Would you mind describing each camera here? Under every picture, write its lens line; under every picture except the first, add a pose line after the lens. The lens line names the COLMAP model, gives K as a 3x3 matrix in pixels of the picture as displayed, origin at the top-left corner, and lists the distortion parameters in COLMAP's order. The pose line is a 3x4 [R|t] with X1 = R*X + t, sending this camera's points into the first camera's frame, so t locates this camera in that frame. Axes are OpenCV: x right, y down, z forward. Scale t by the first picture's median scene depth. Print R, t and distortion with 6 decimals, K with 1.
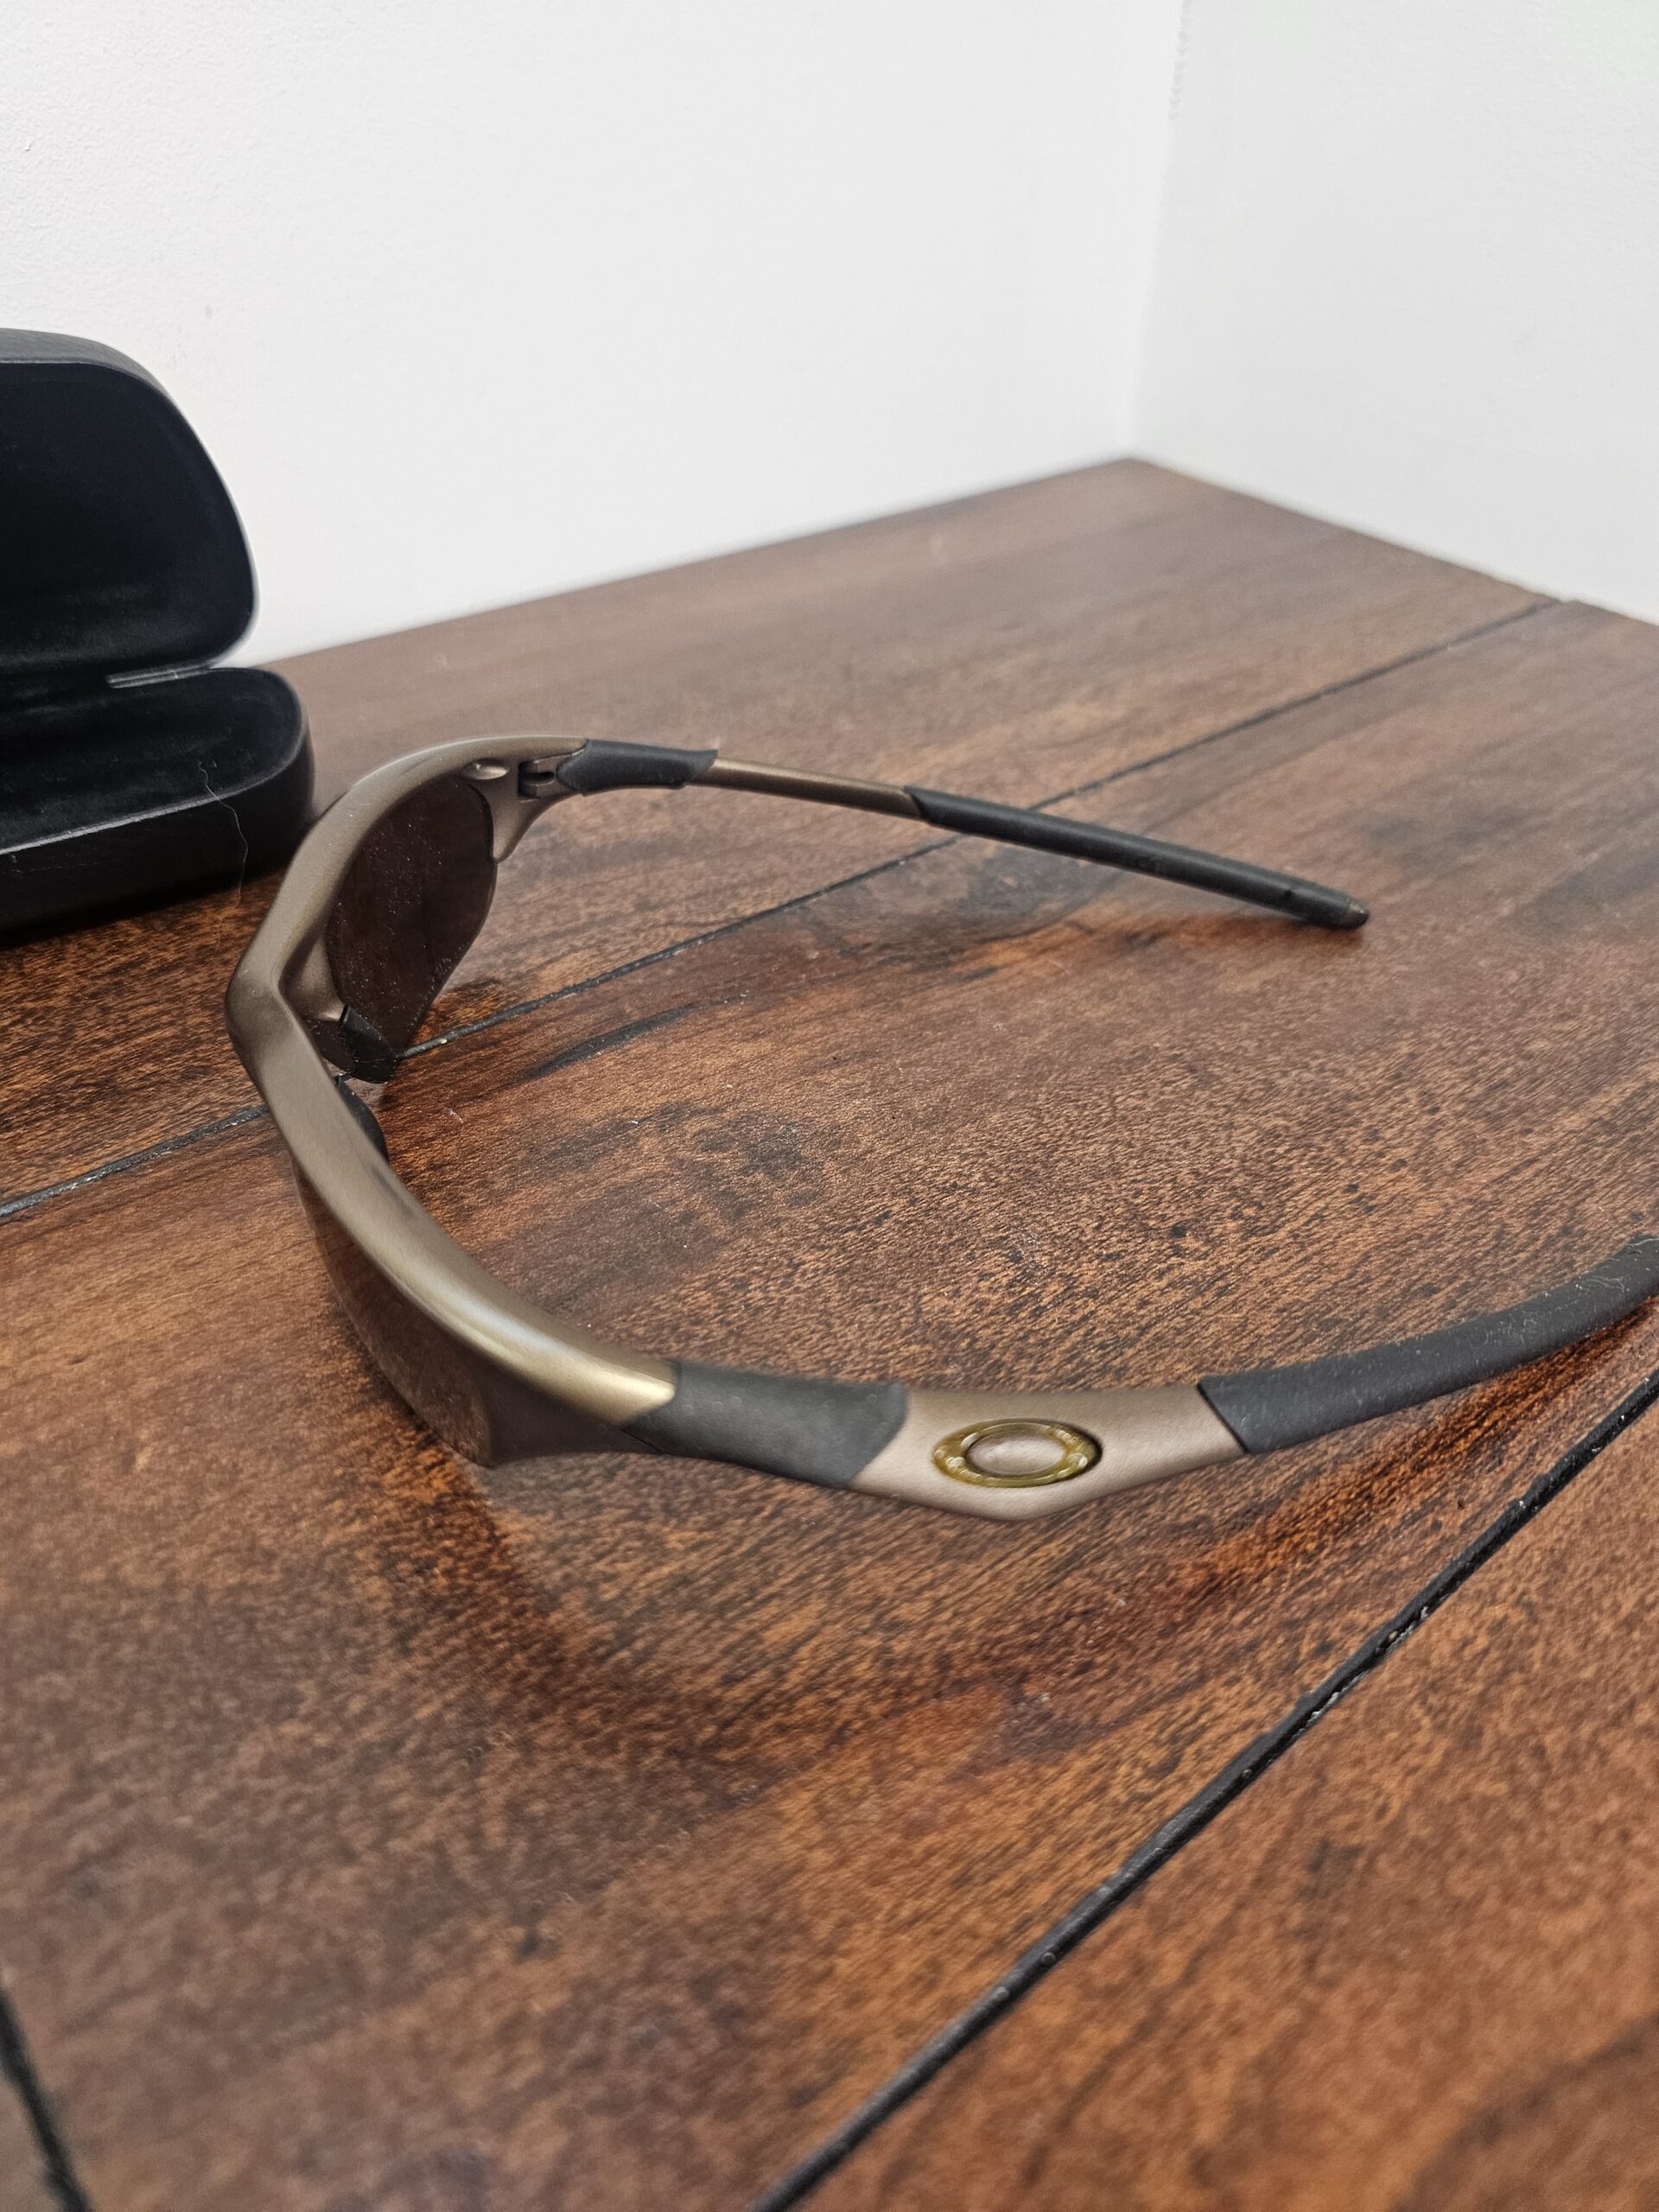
lens RADIAL K [[1577.5, 0, 823.8], [0, 1577.5, 1136.6], [0, 0, 1]] dist [-0.023391, -0.007756]
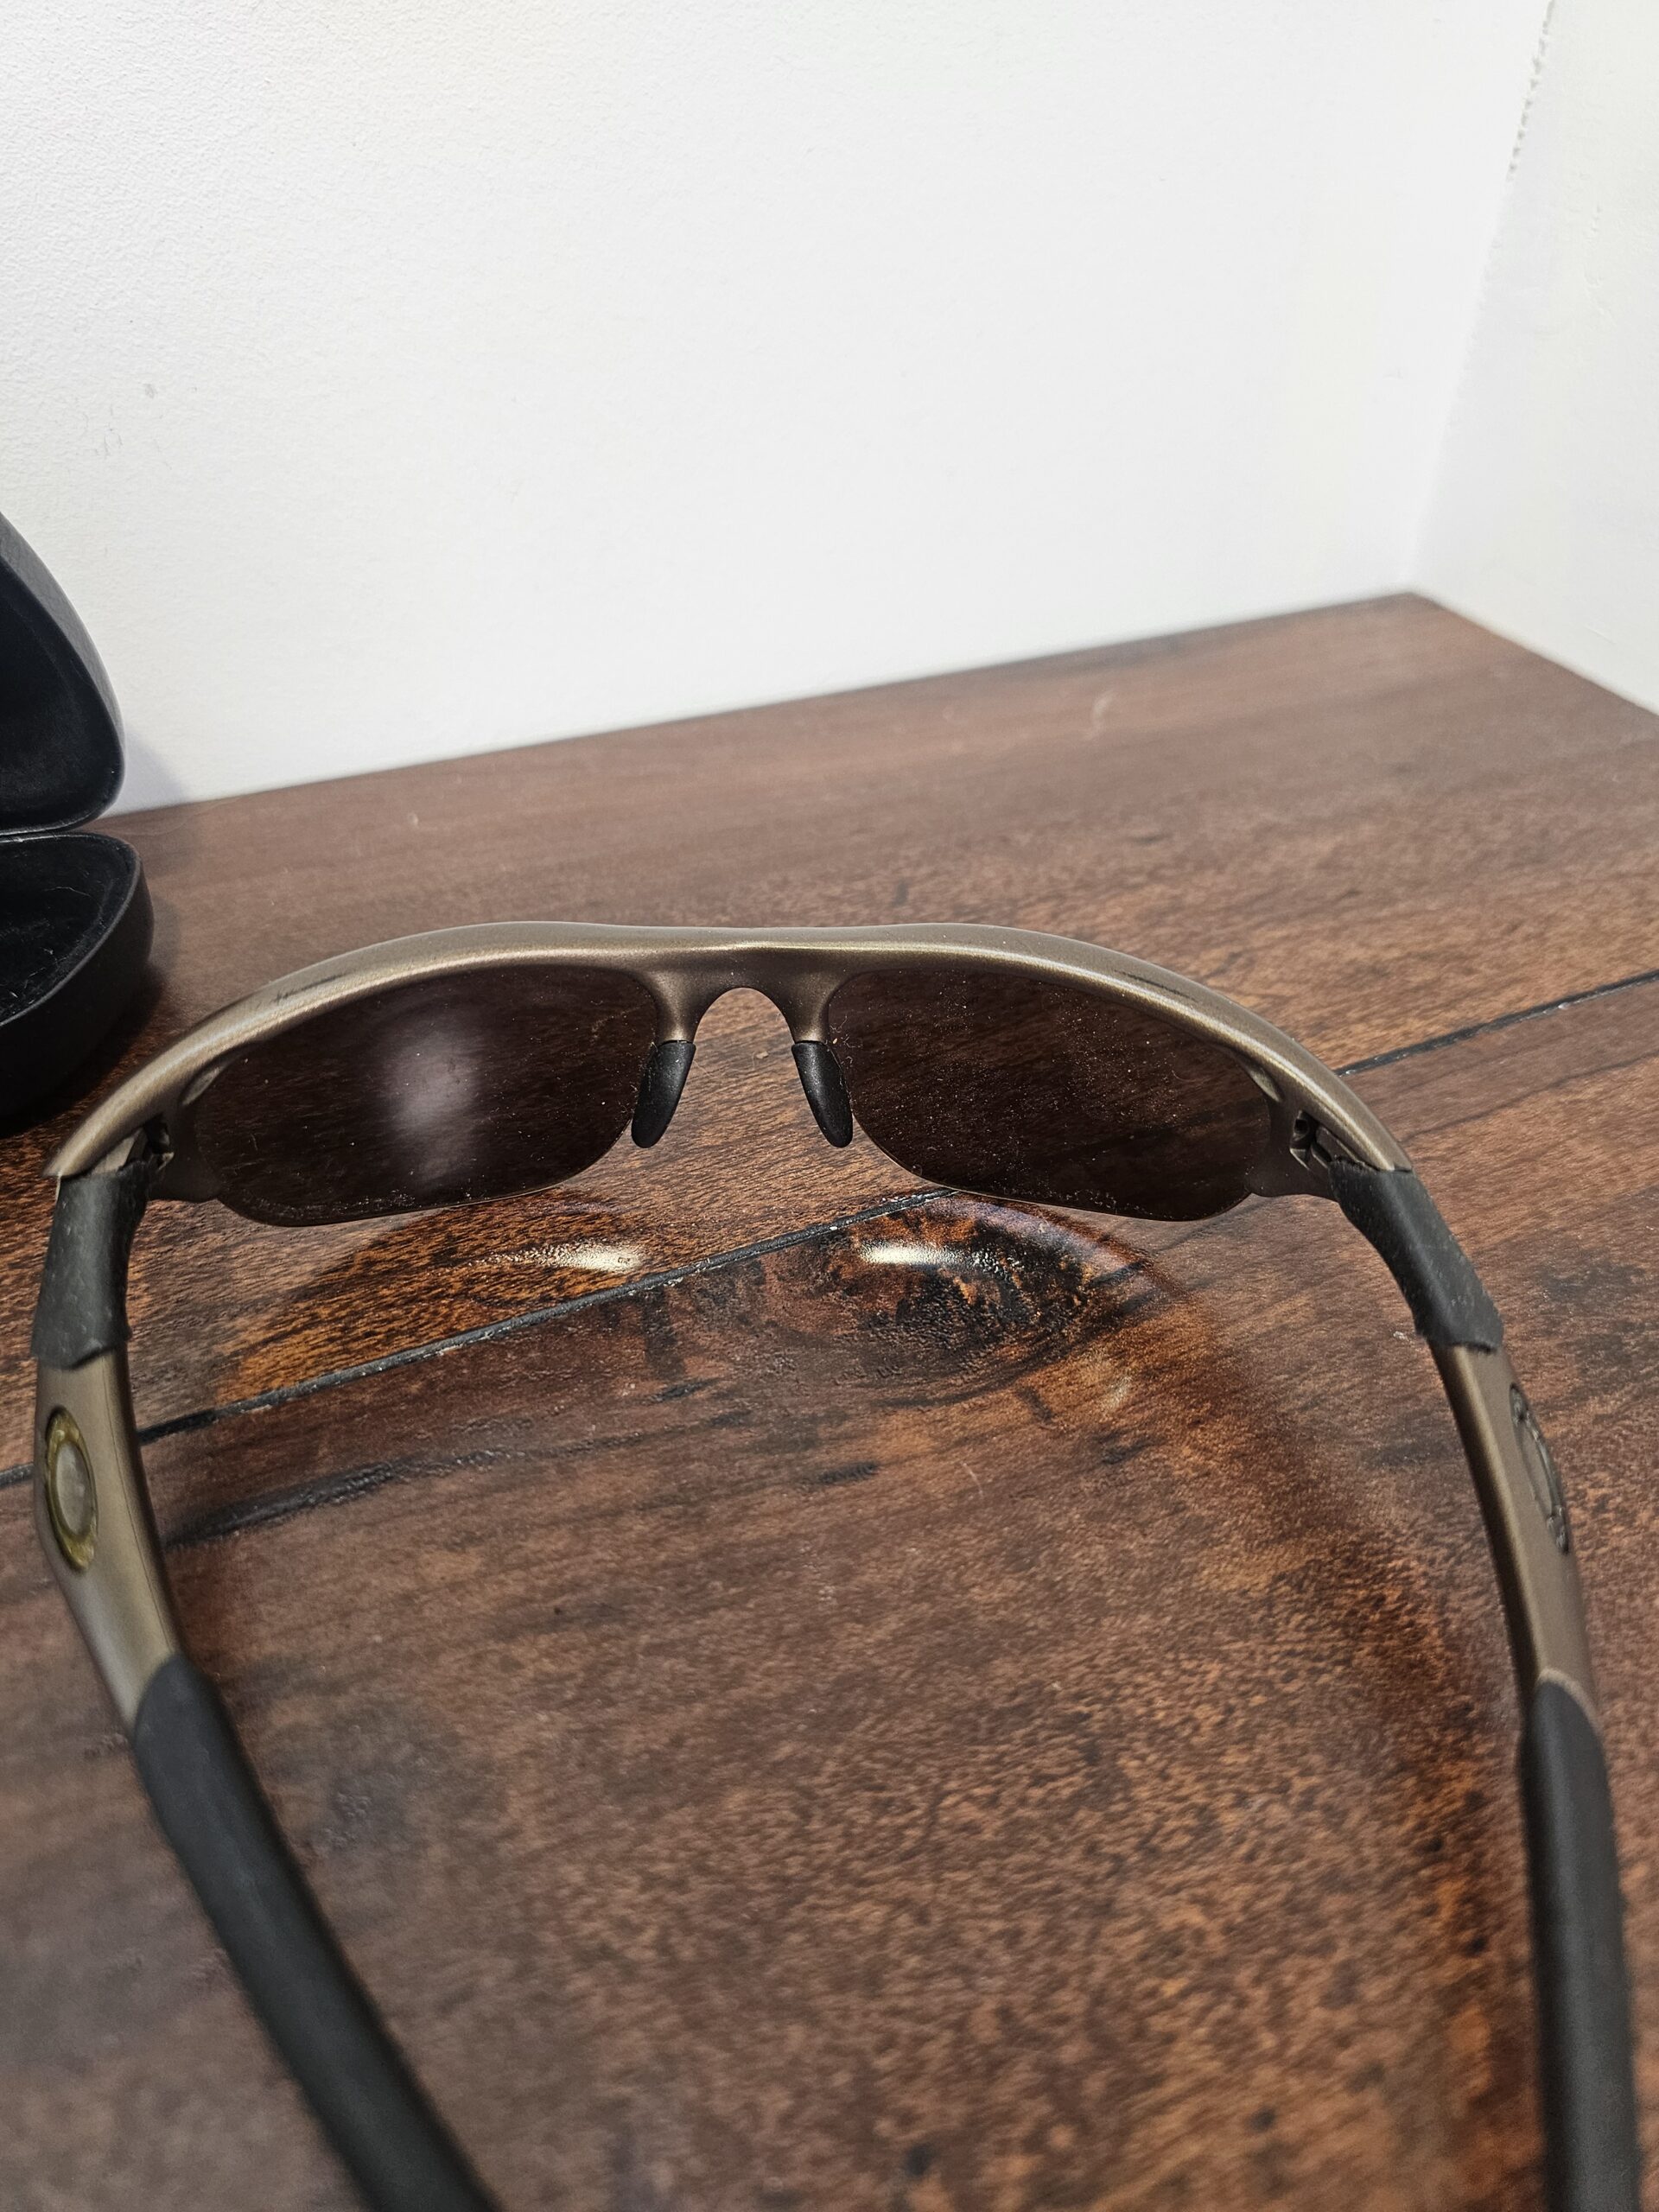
lens RADIAL K [[1577.5, 0, 840.5], [0, 1577.5, 1089.9], [0, 0, 1]] dist [-0.023391, -0.007756]
pose [[0.968837, 0.146172, -0.199972, 0.260685], [-0.150058, 0.988668, -0.004334, -0.330744], [0.197072, 0.034207, 0.979792, 0.430248]]
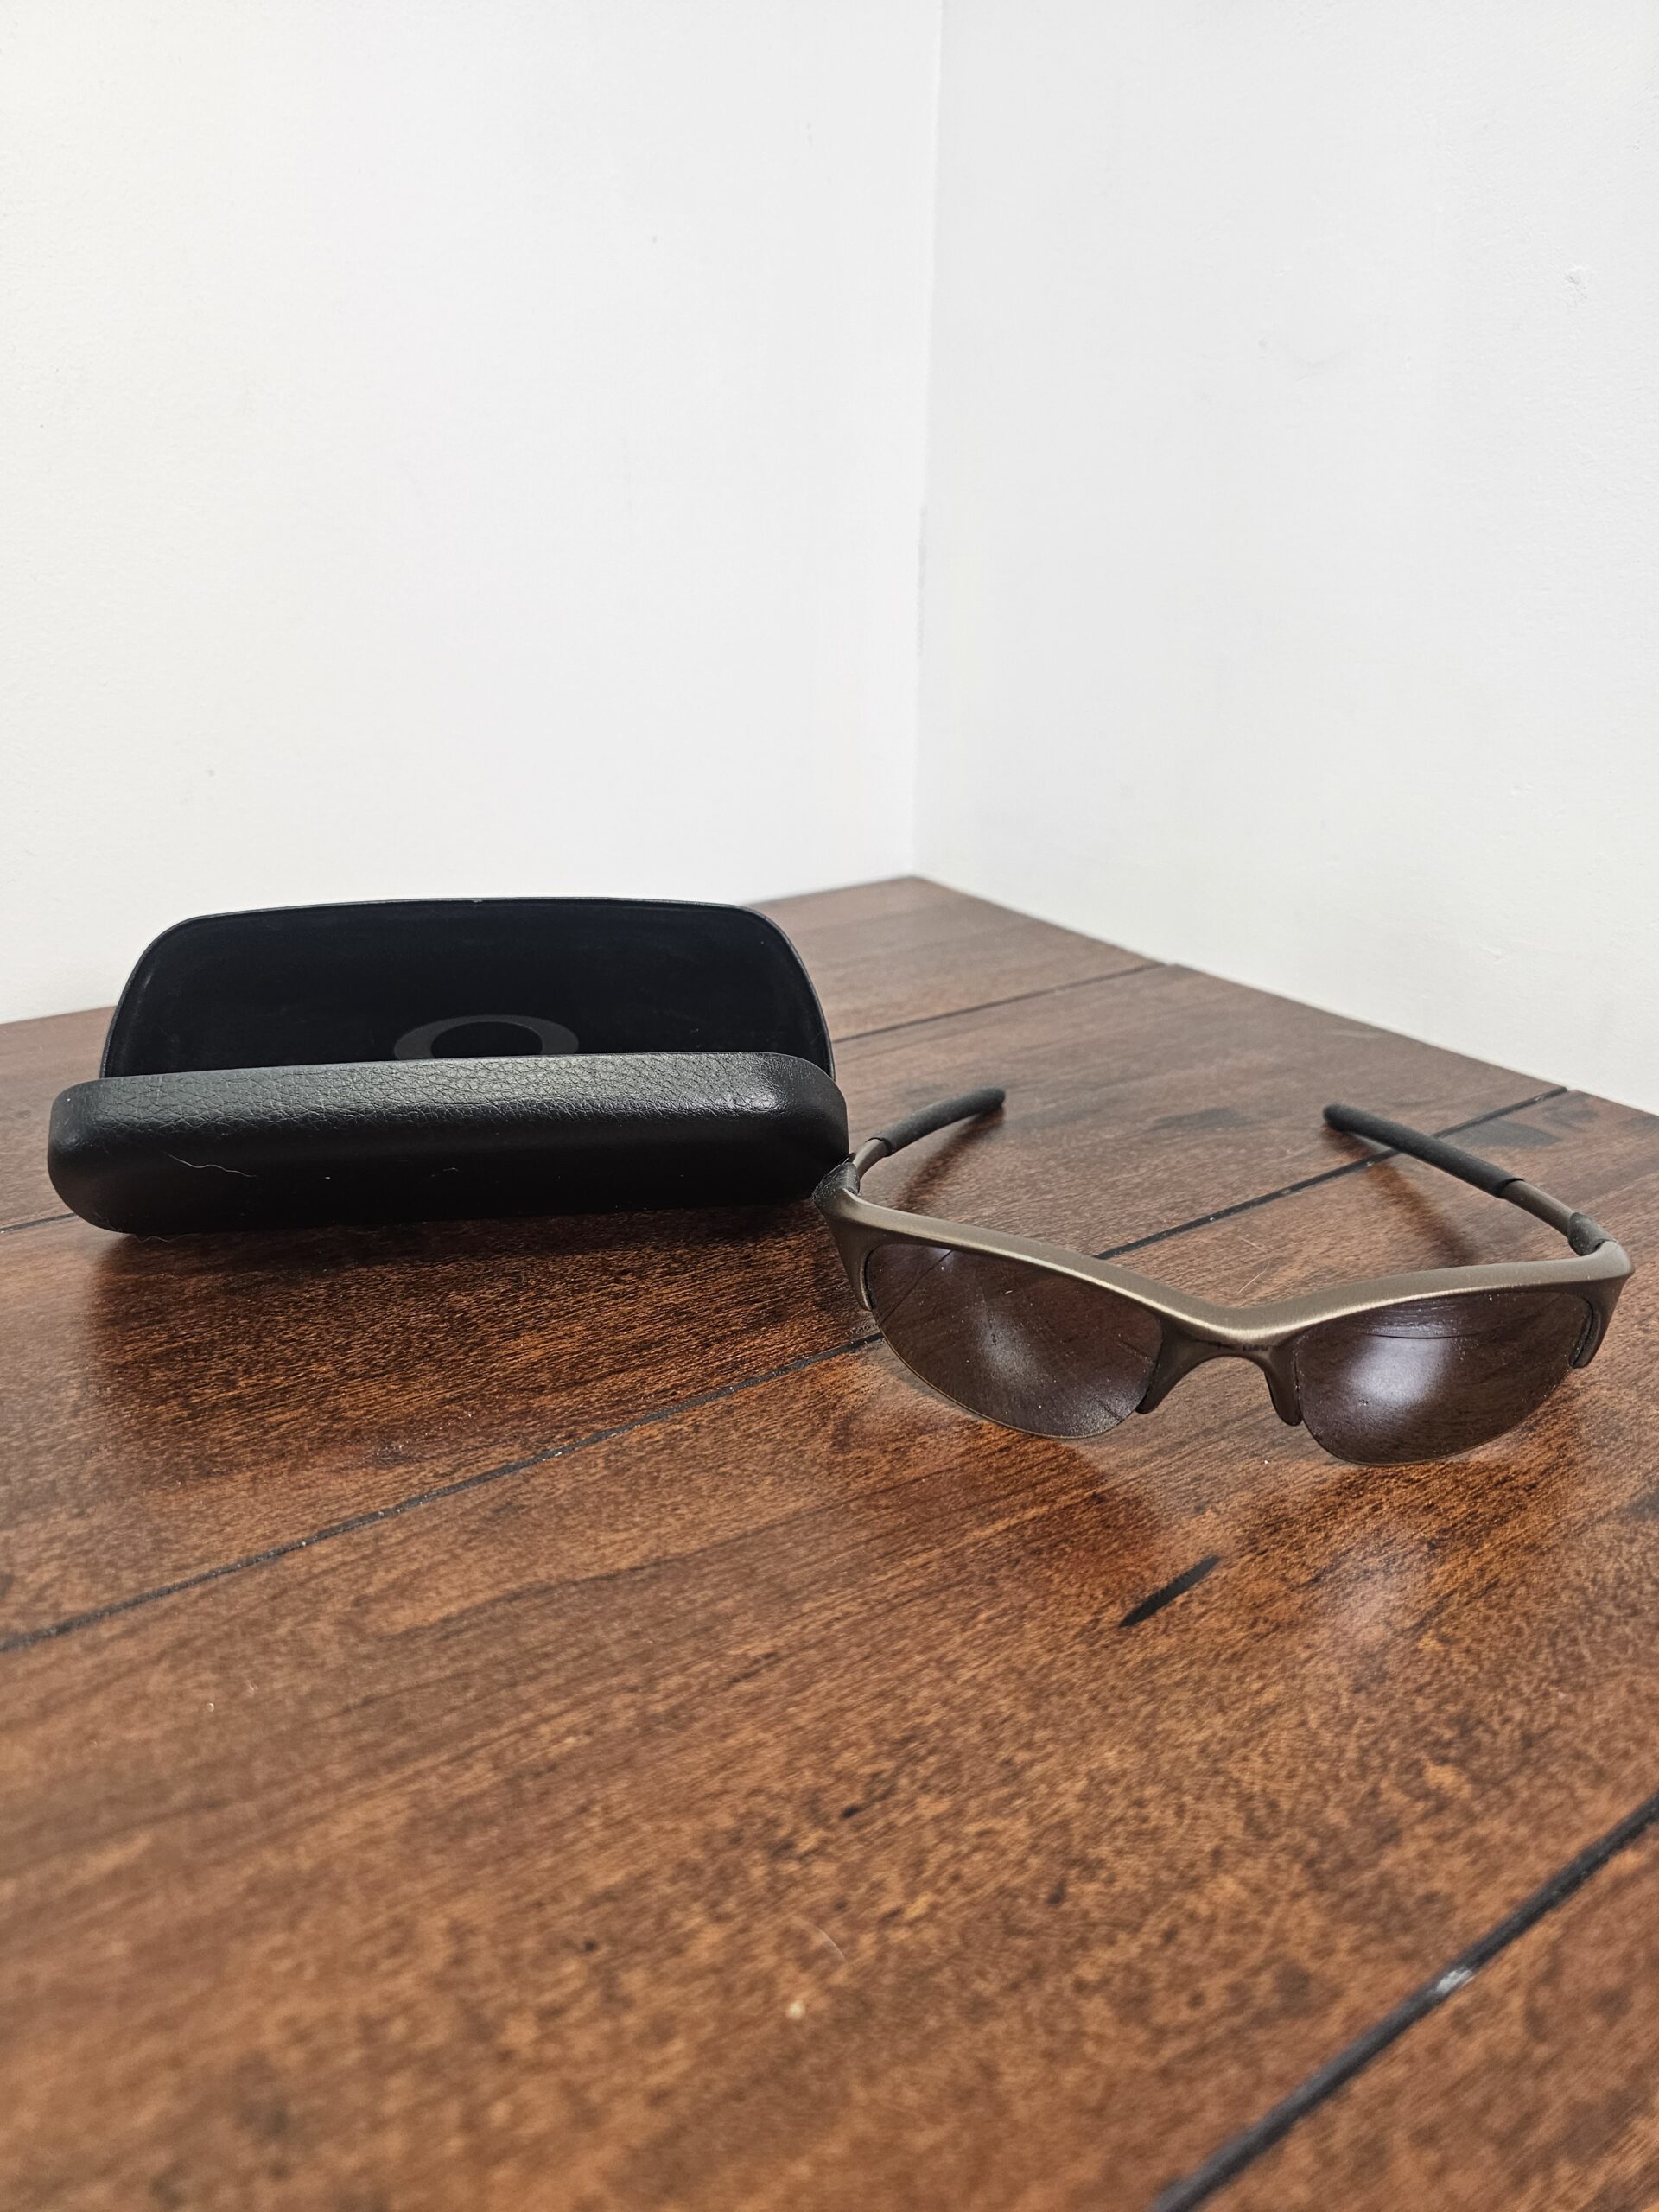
lens RADIAL K [[1577.5, 0, 871.1], [0, 1577.5, 1147.4], [0, 0, 1]] dist [-0.023391, -0.007756]
pose [[0.997188, 0.017503, -0.072864, 0.614915], [-0.036018, 0.964609, -0.261212, 0.363118], [0.065714, 0.263102, 0.962527, -0.614633]]
